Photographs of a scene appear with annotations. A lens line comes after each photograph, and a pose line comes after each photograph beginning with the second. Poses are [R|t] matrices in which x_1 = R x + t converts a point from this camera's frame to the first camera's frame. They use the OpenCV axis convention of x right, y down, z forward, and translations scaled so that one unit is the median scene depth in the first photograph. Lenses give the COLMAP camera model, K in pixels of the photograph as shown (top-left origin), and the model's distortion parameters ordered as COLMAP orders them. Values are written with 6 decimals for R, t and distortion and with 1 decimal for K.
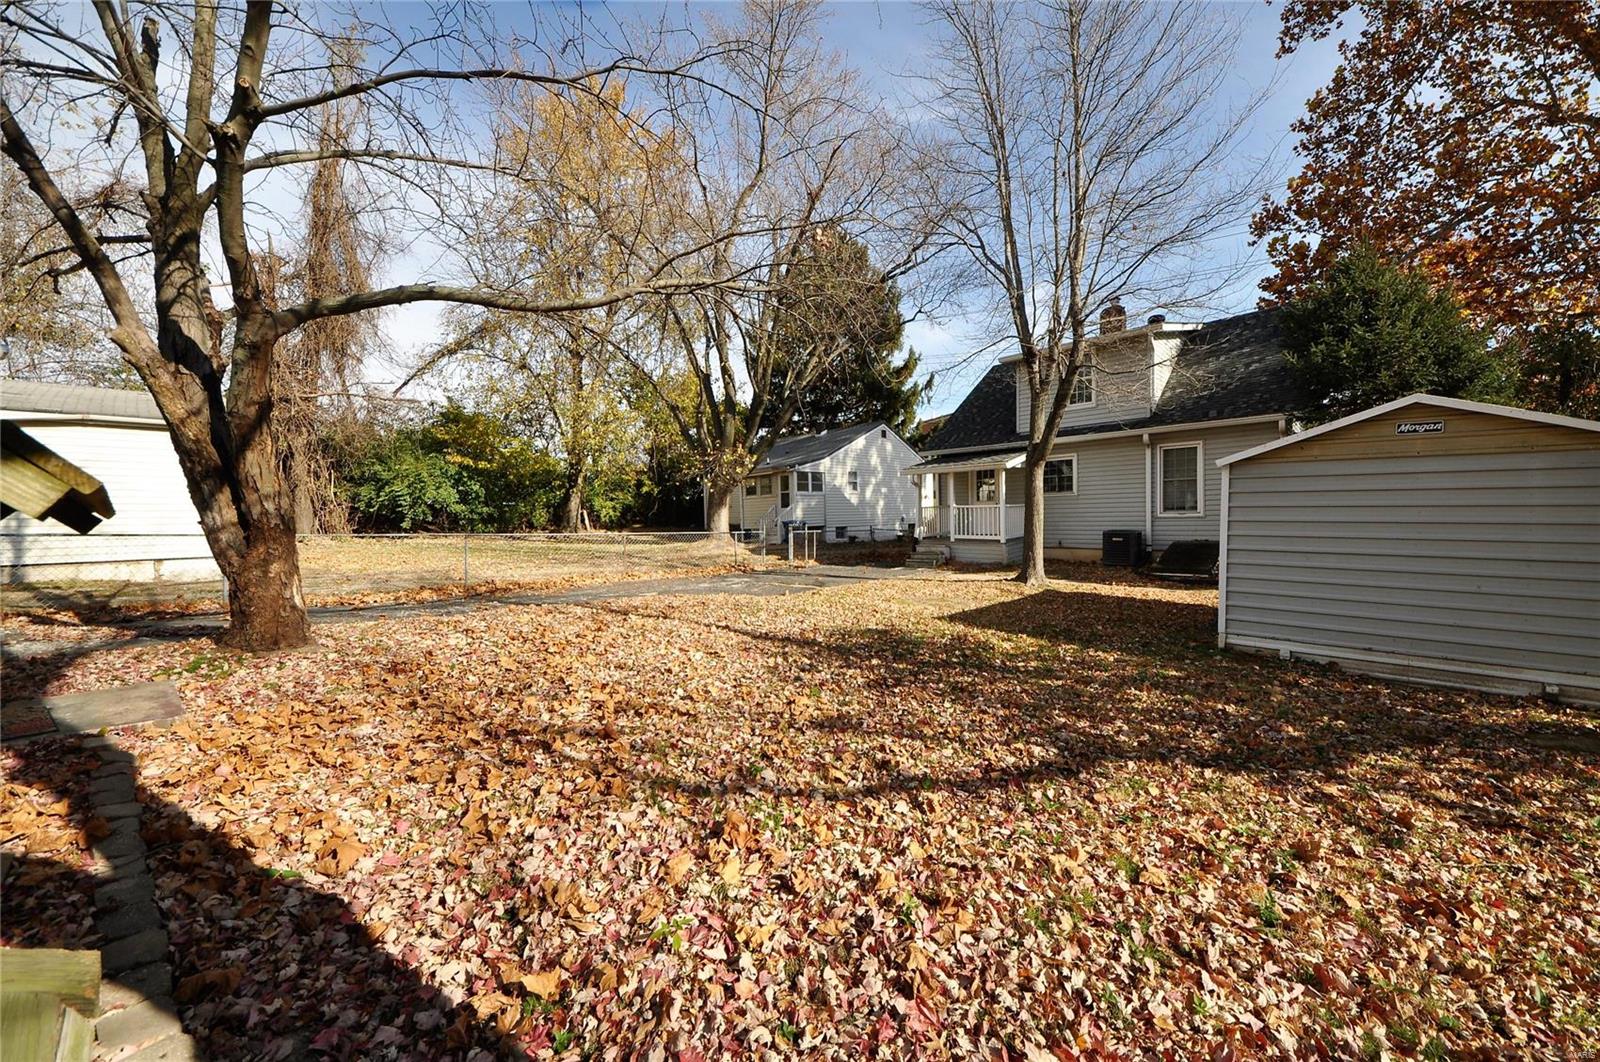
lens RADIAL K [[566.1, 0, 807.5], [0, 566.1, 531.4], [0, 0, 1]] dist [0.039023, -0.024940]
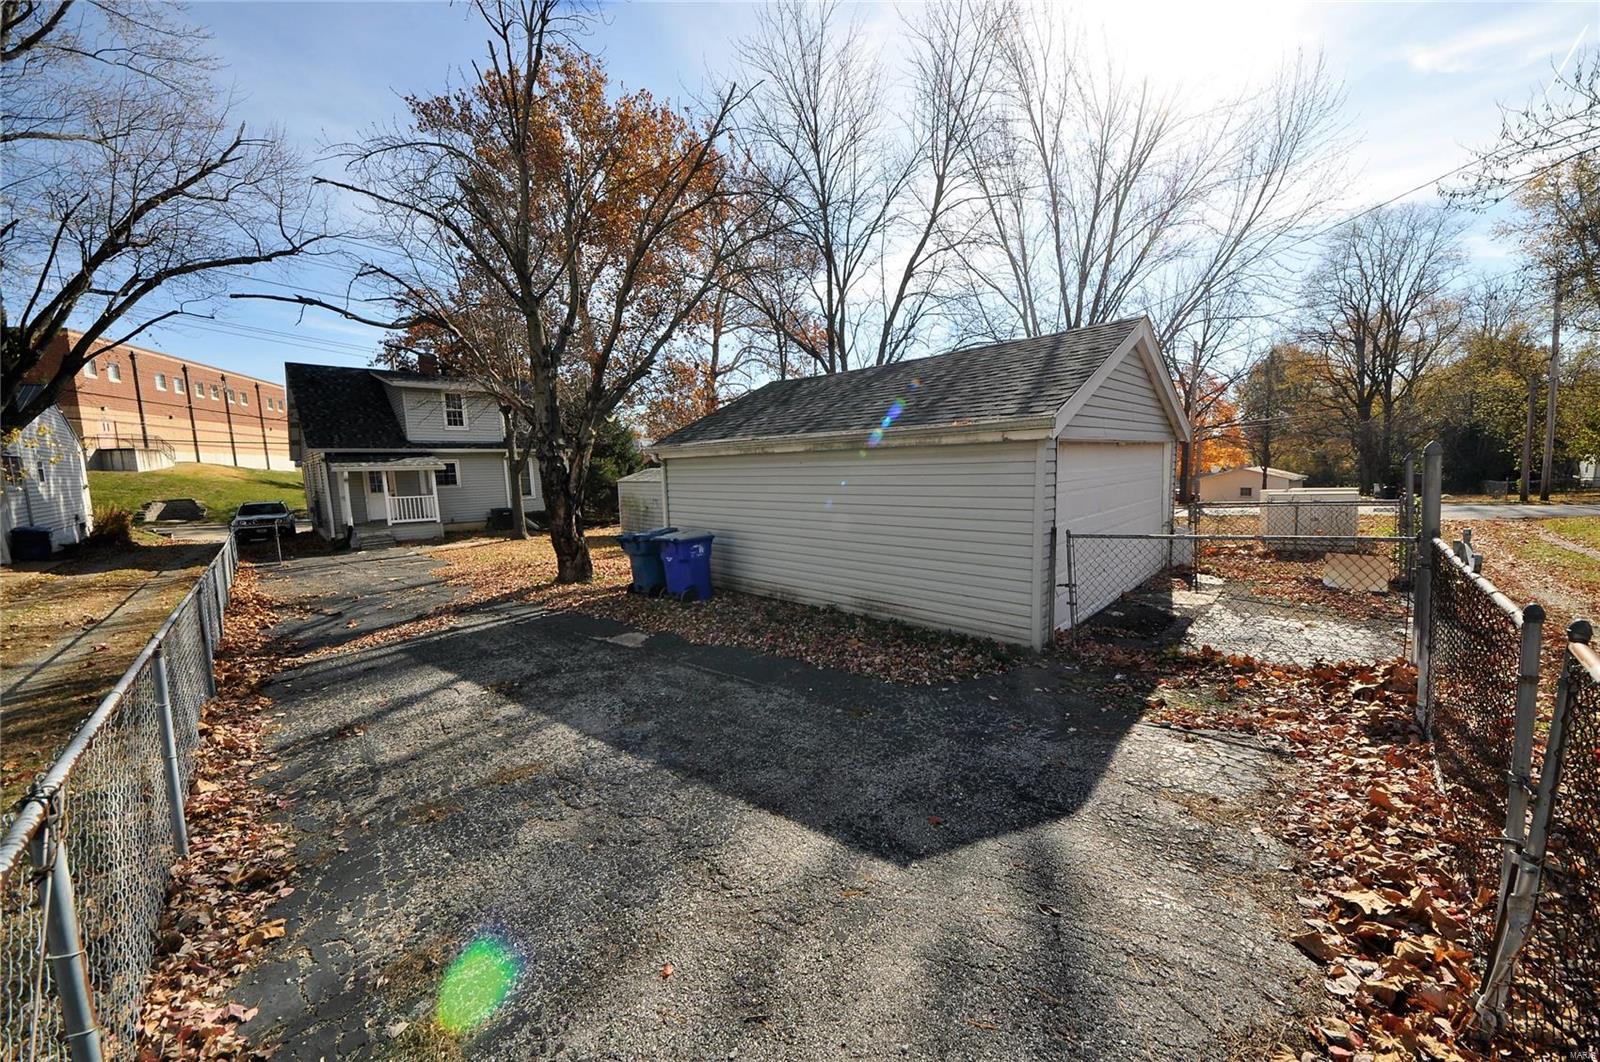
lens RADIAL K [[566.1, 0, 807.5], [0, 566.1, 531.4], [0, 0, 1]] dist [0.039023, -0.024940]
pose [[0.038276, -0.100642, 0.994186, -0.979665], [0.054596, 0.993640, 0.098485, -0.045096], [-0.997775, 0.050509, 0.043527, 0.022675]]
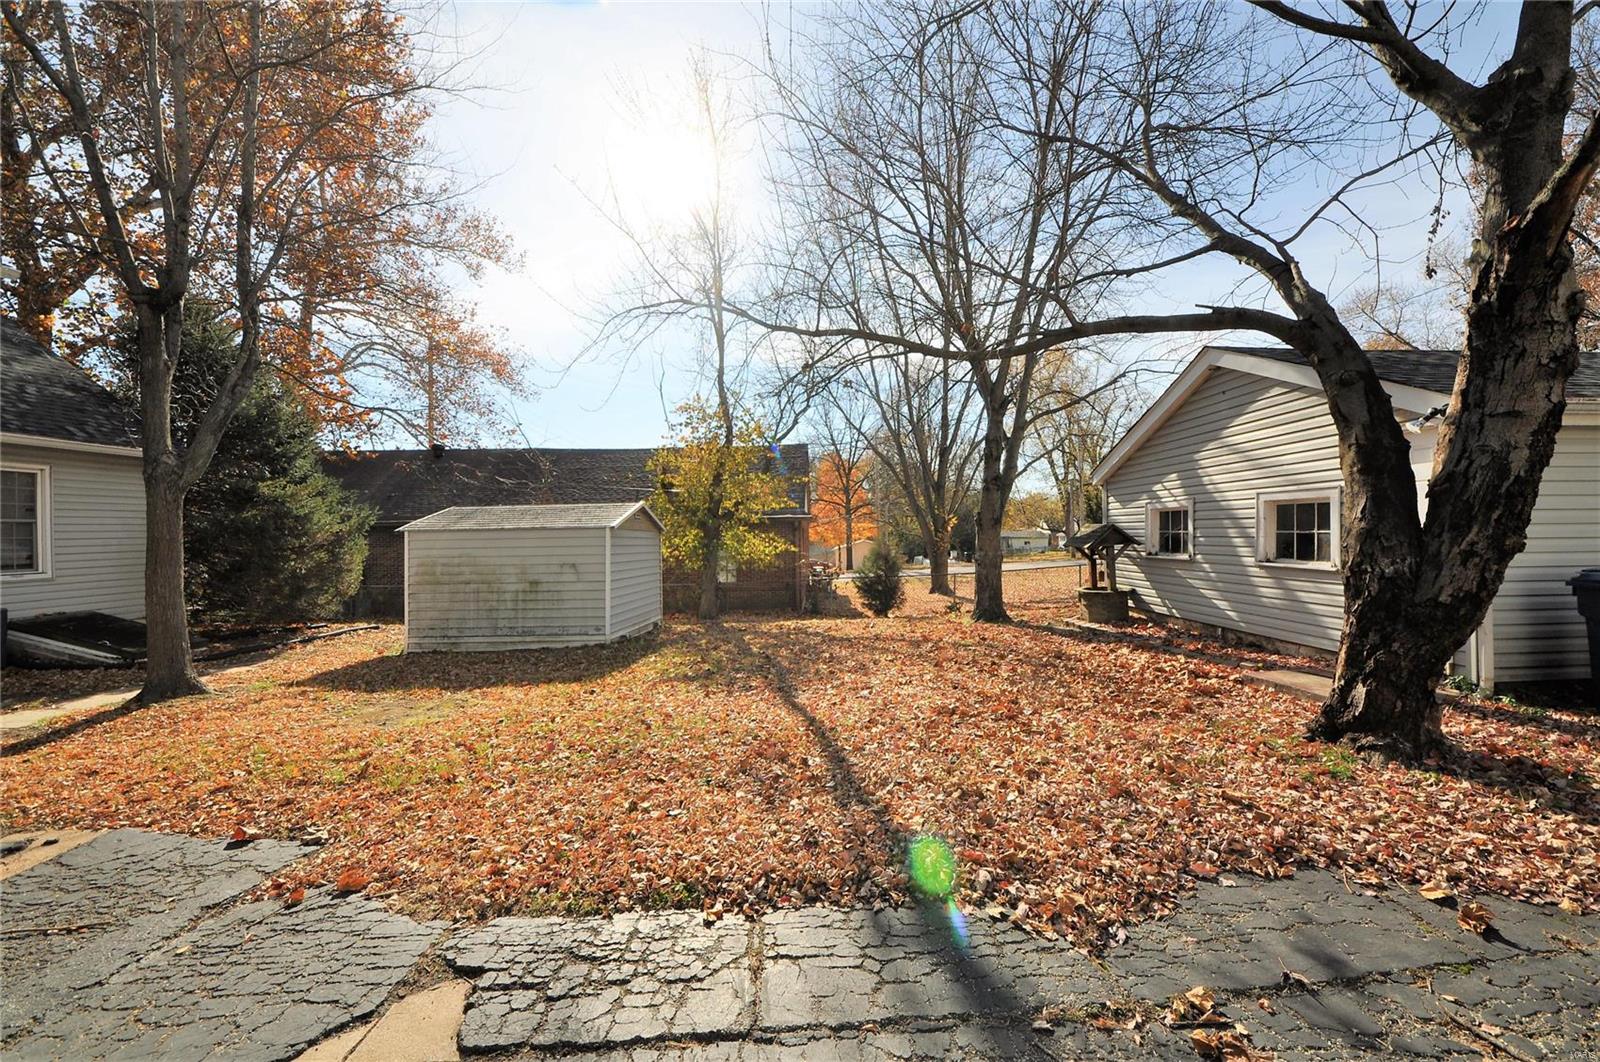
lens RADIAL K [[566.1, 0, 807.5], [0, 566.1, 531.4], [0, 0, 1]] dist [0.039023, -0.024940]
pose [[-0.674511, 0.036335, 0.737370, -0.333267], [0.048705, 0.998802, -0.004664, -0.028720], [-0.736656, 0.032768, -0.675473, 0.665553]]
